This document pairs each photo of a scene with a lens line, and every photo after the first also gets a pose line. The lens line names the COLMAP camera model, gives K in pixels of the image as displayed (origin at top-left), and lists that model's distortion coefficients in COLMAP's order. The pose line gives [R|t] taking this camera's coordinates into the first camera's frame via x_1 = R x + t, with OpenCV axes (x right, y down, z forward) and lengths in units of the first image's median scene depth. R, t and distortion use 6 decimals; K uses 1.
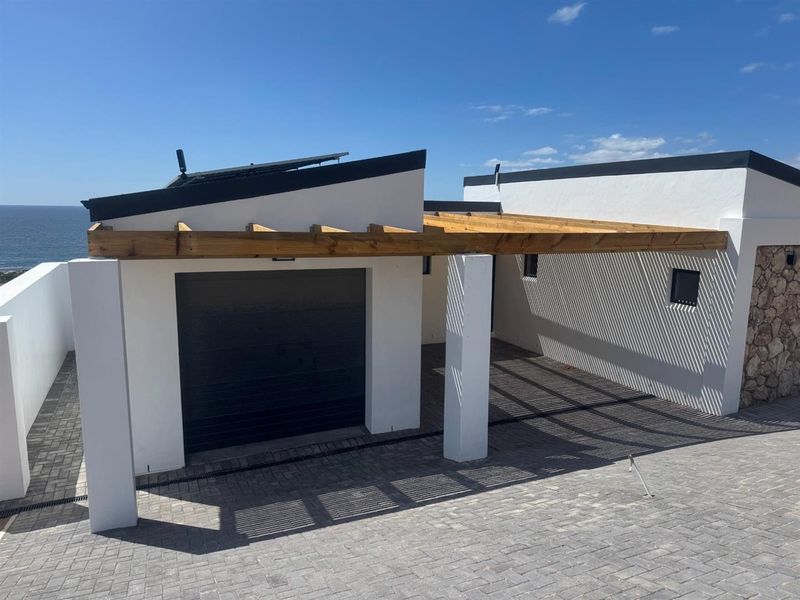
lens RADIAL K [[560.2, 0, 404.8], [0, 560.2, 304.5], [0, 0, 1]] dist [0.037483, -0.049110]
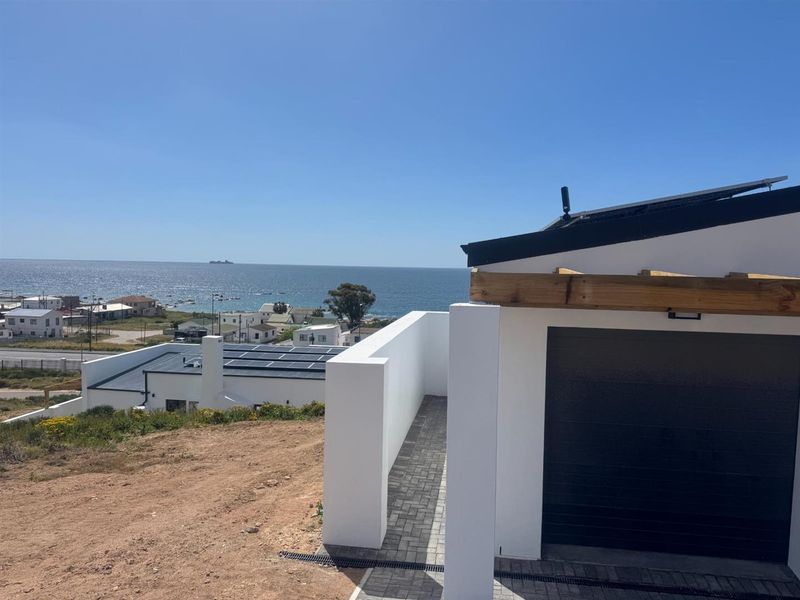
lens RADIAL K [[558.5, 0, 400.0], [0, 558.5, 300.0], [0, 0, 1]] dist [0.000340, -0.002655]
pose [[0.833391, 0.035467, -0.551545, -0.109220], [-0.098467, 0.991501, -0.085027, -0.001039], [0.543842, 0.125169, 0.829800, 0.139726]]
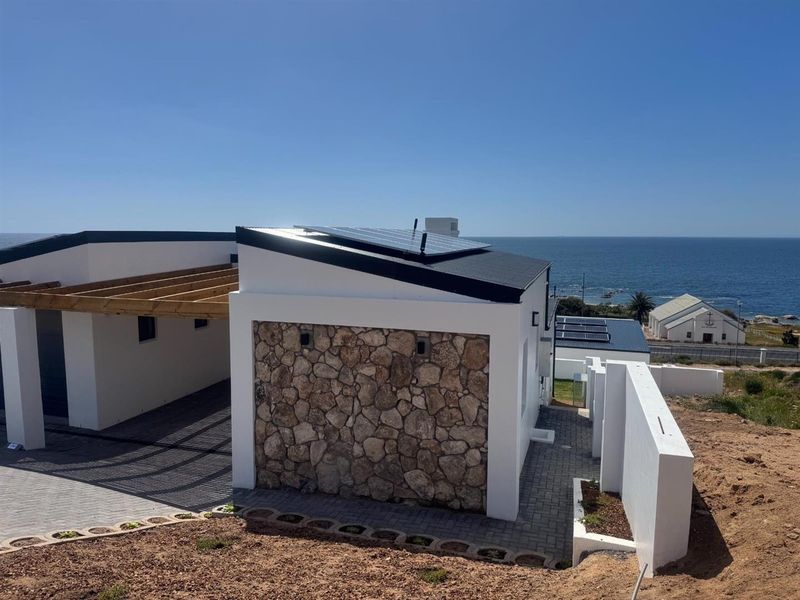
lens RADIAL K [[560.2, 0, 404.8], [0, 560.2, 304.5], [0, 0, 1]] dist [0.037483, -0.049110]
pose [[0.741116, 0.069016, -0.667820, 1.577261], [-0.106080, 0.994245, -0.014971, -0.155261], [0.662943, 0.081938, 0.744172, 0.472889]]
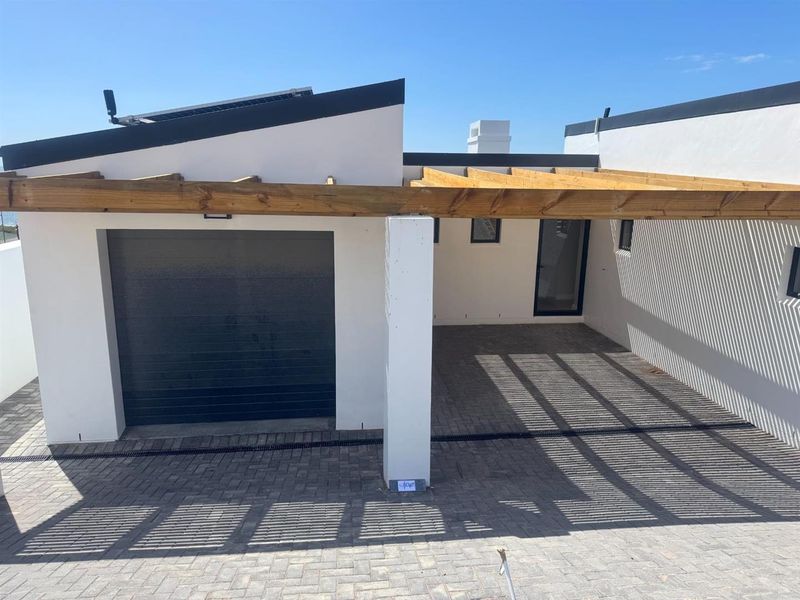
lens RADIAL K [[560.2, 0, 404.8], [0, 560.2, 304.5], [0, 0, 1]] dist [0.037483, -0.049110]
pose [[0.950384, 0.071631, -0.302718, 0.287067], [-0.052737, 0.996142, 0.070145, -0.021332], [0.306575, -0.050701, 0.950495, 0.246123]]
